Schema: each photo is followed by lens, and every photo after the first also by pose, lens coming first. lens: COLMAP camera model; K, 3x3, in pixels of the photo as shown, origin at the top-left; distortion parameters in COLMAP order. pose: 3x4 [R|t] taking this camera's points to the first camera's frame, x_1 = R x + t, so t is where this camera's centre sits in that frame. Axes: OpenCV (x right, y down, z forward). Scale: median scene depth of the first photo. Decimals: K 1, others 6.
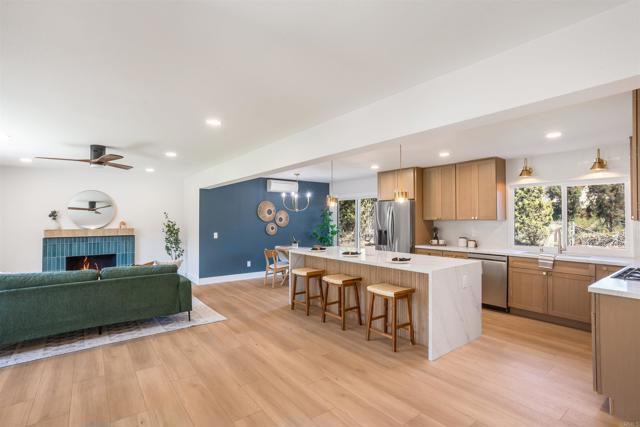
lens RADIAL K [[311.4, 0, 322.3], [0, 311.4, 212.5], [0, 0, 1]] dist [-0.017602, 0.000711]
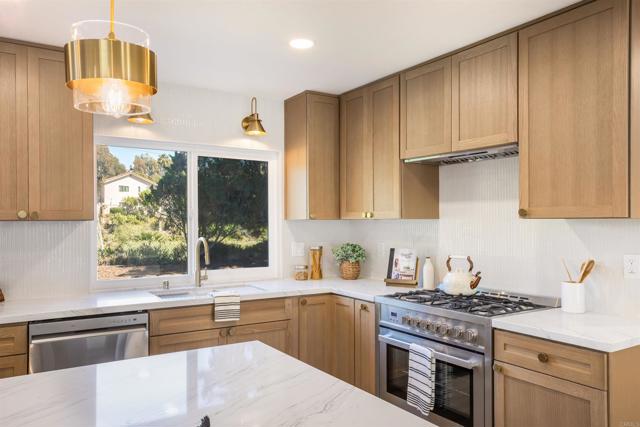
lens RADIAL K [[483.9, 0, 322.8], [0, 483.9, 216.4], [0, 0, 1]] dist [-0.008592, 0.002512]
pose [[0.078151, 0.009447, 0.996897, -0.001749], [-0.019525, 0.999778, -0.007944, 0.017315], [-0.996750, -0.018843, 0.078318, 0.607285]]
